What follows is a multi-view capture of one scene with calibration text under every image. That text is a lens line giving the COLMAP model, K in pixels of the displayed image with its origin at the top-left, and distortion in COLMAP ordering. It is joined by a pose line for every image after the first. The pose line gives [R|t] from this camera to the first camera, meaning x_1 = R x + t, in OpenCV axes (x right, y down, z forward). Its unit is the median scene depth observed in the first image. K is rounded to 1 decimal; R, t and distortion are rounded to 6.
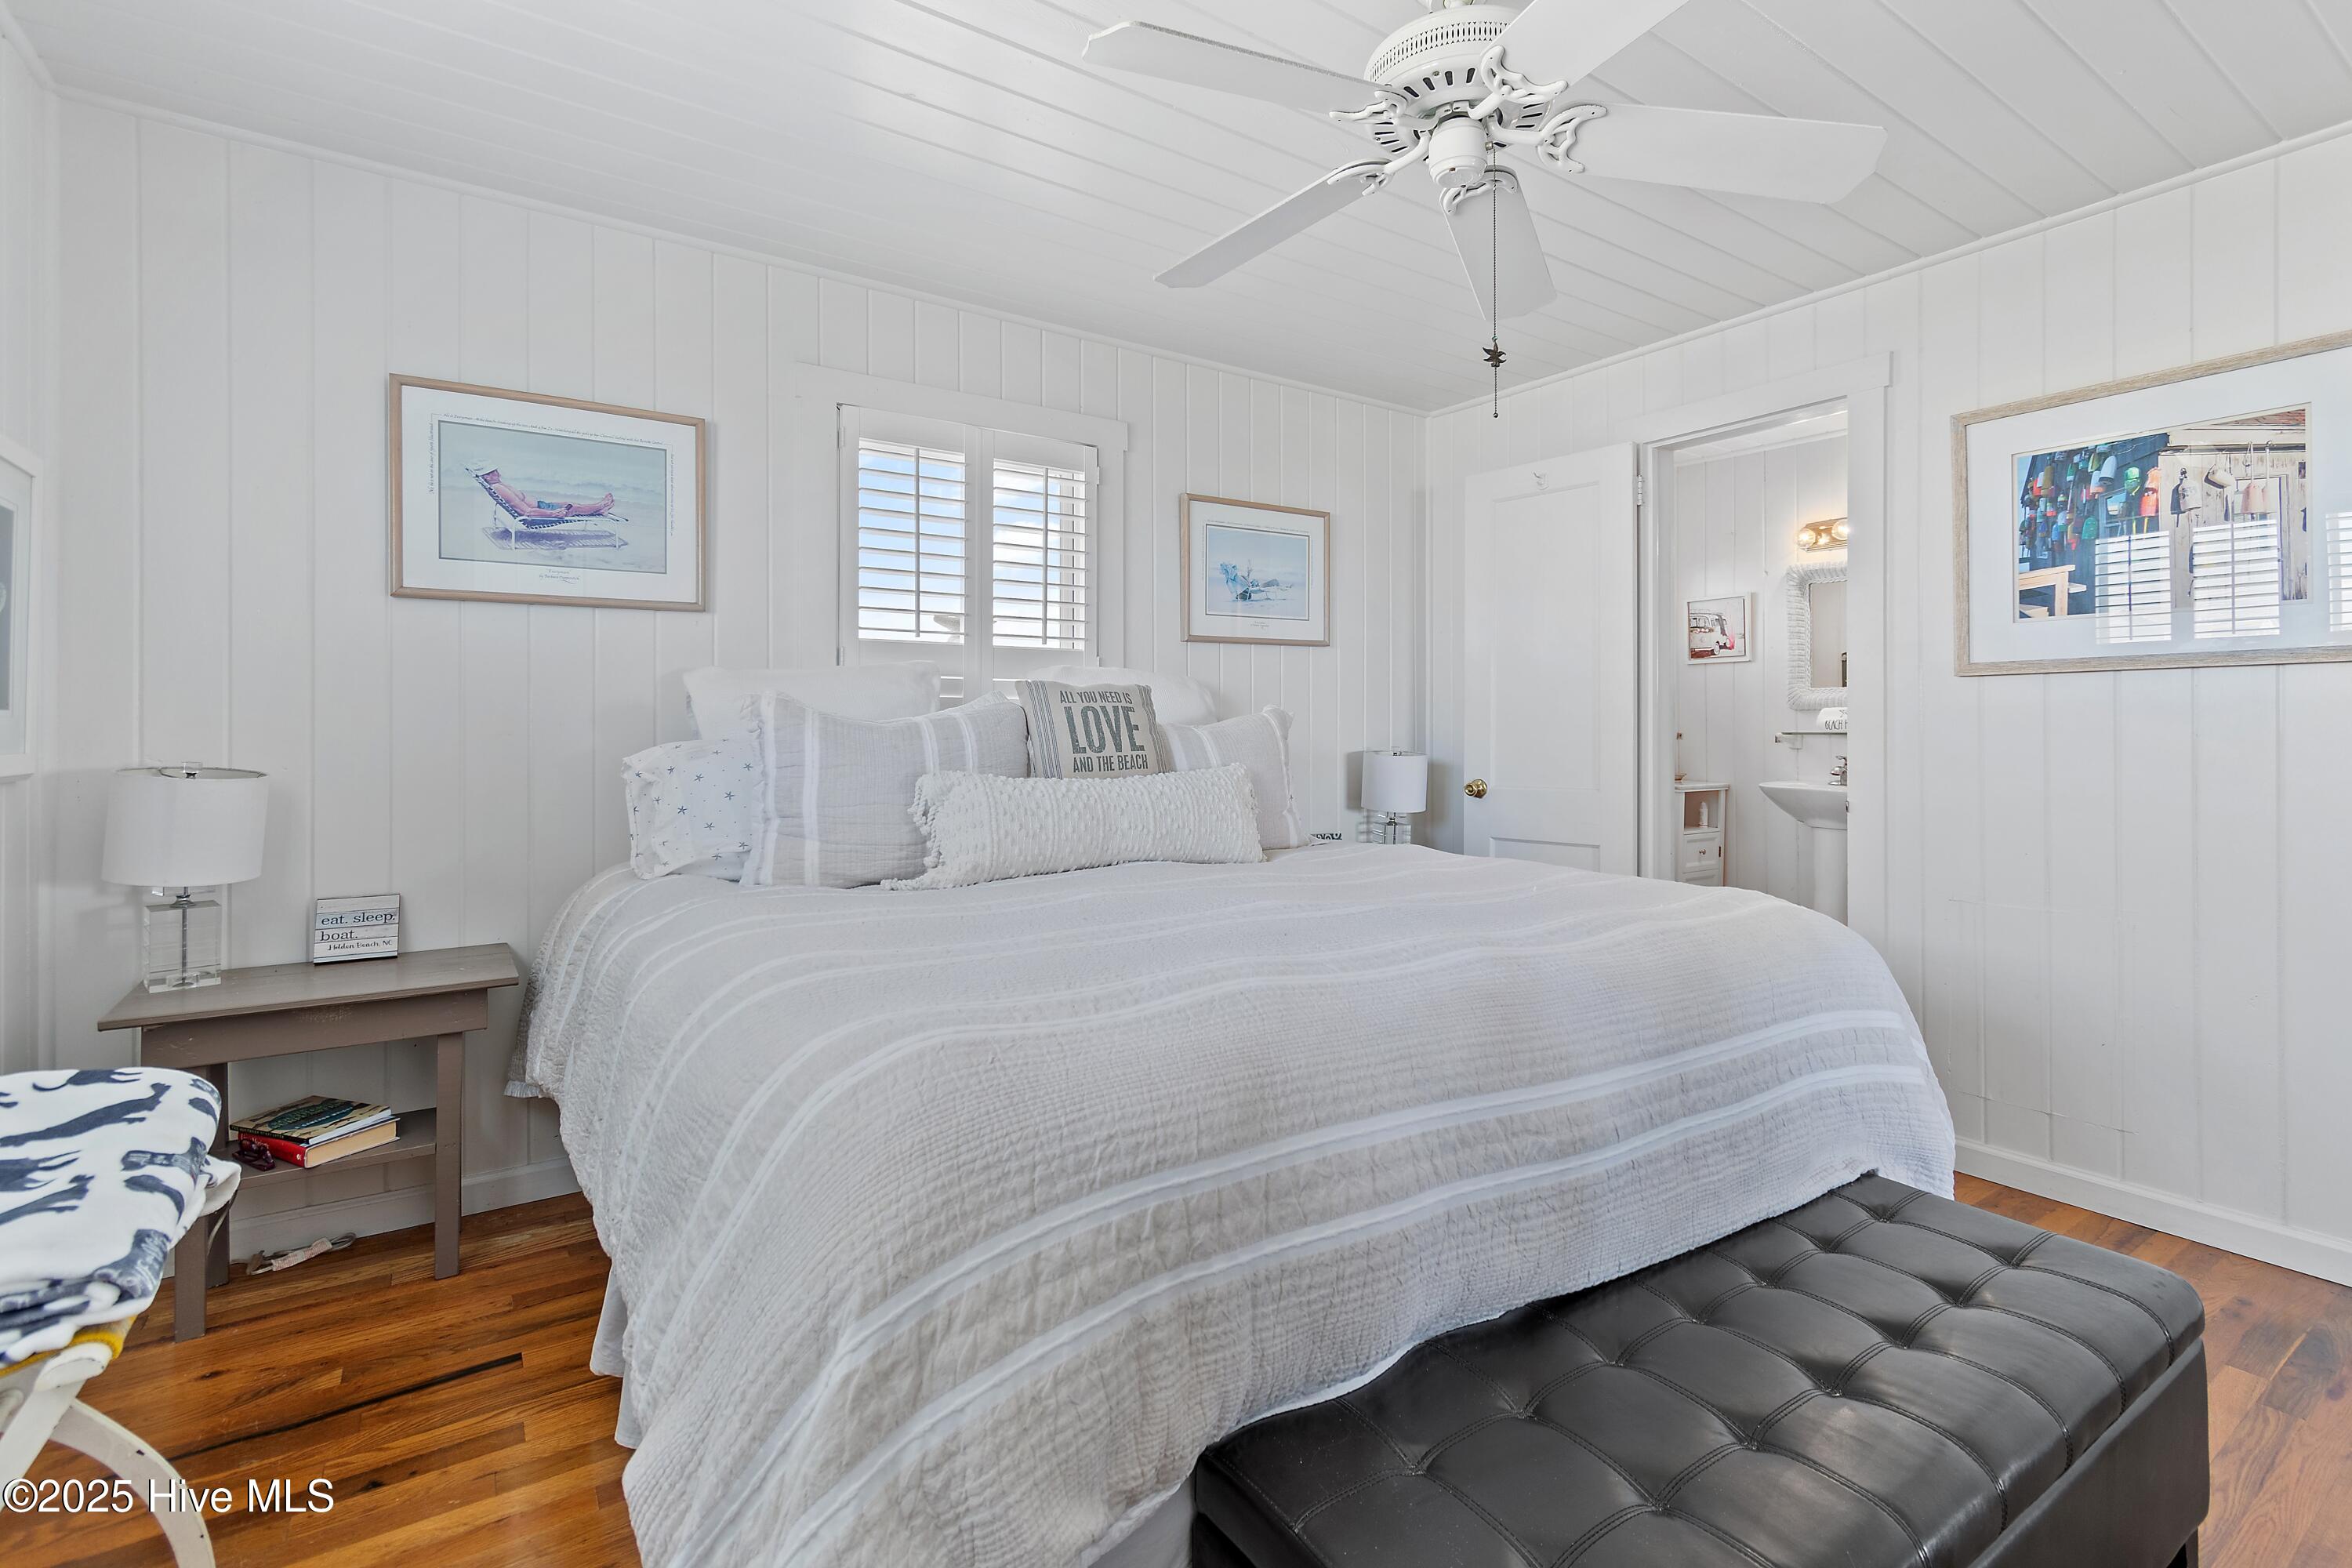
lens RADIAL K [[1079.9, 0, 1178.4], [0, 1079.9, 727.8], [0, 0, 1]] dist [0.000611, 0.000093]
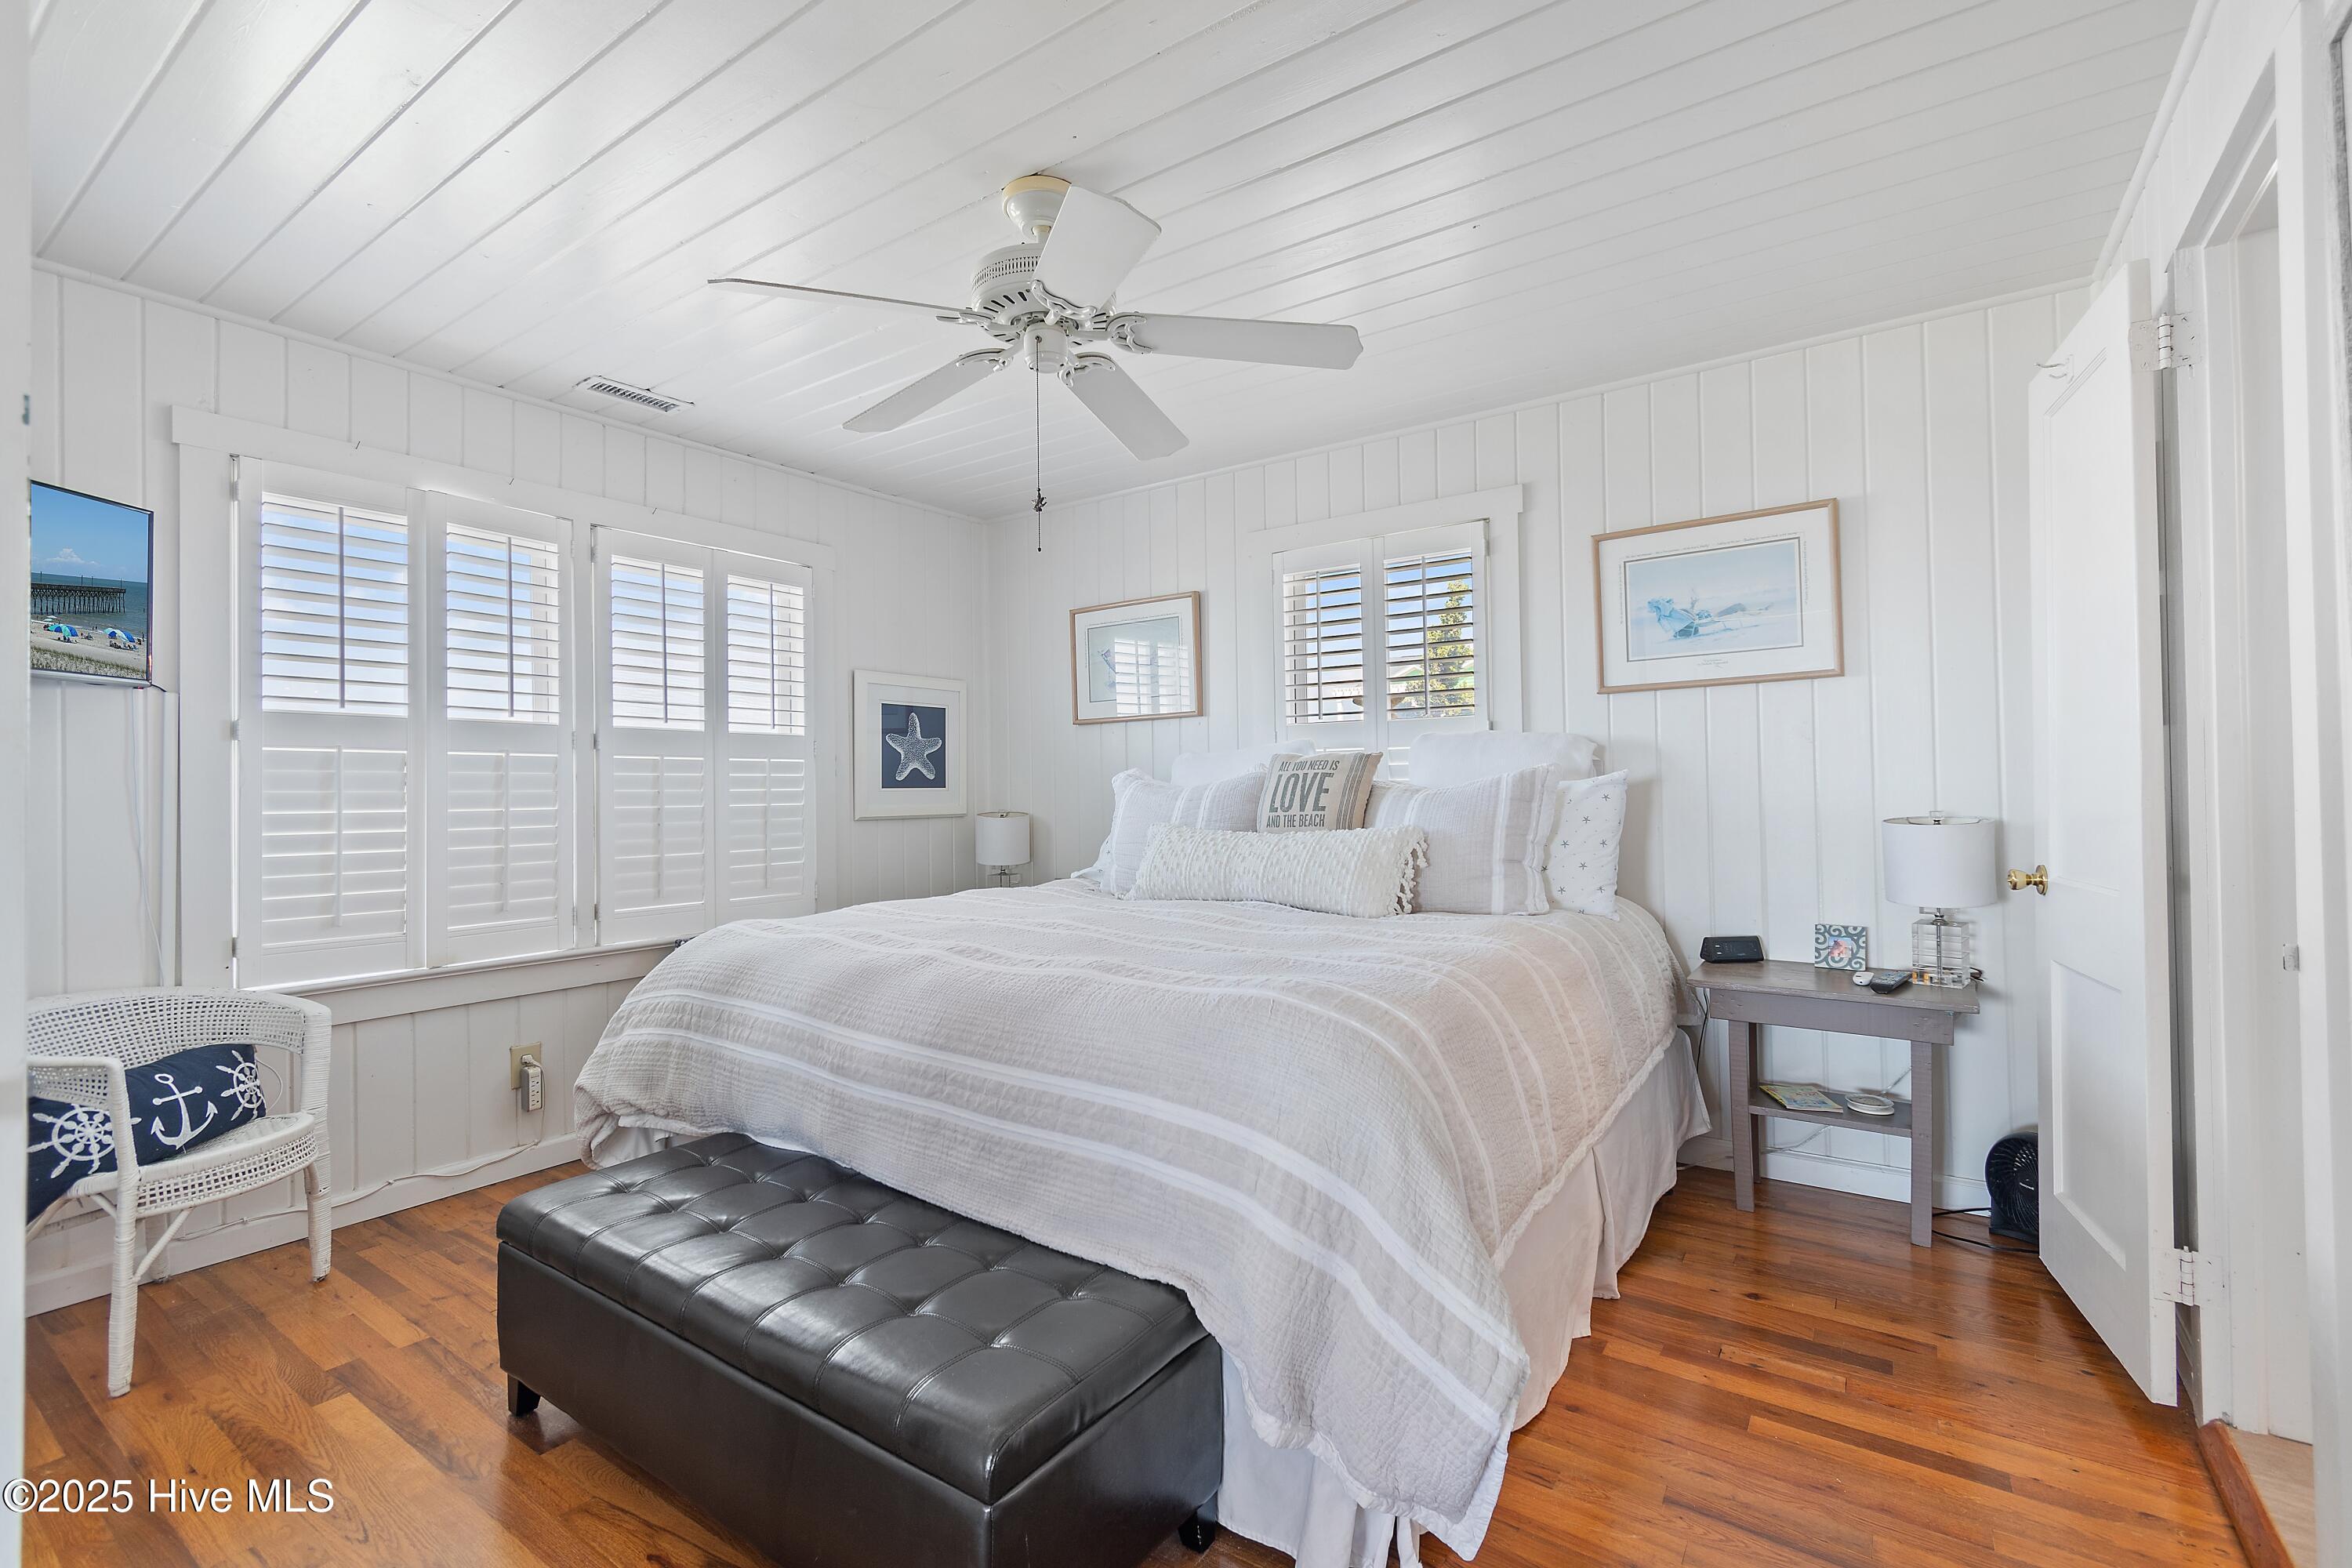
lens RADIAL K [[1047.1, 0, 1185.6], [0, 1047.1, 779.4], [0, 0, 1]] dist [0.001228, 0.000257]
pose [[0.356093, -0.017086, -0.934294, 0.981461], [0.012999, 0.999827, -0.013330, 0.000505], [0.934360, -0.007398, 0.356253, 0.471472]]
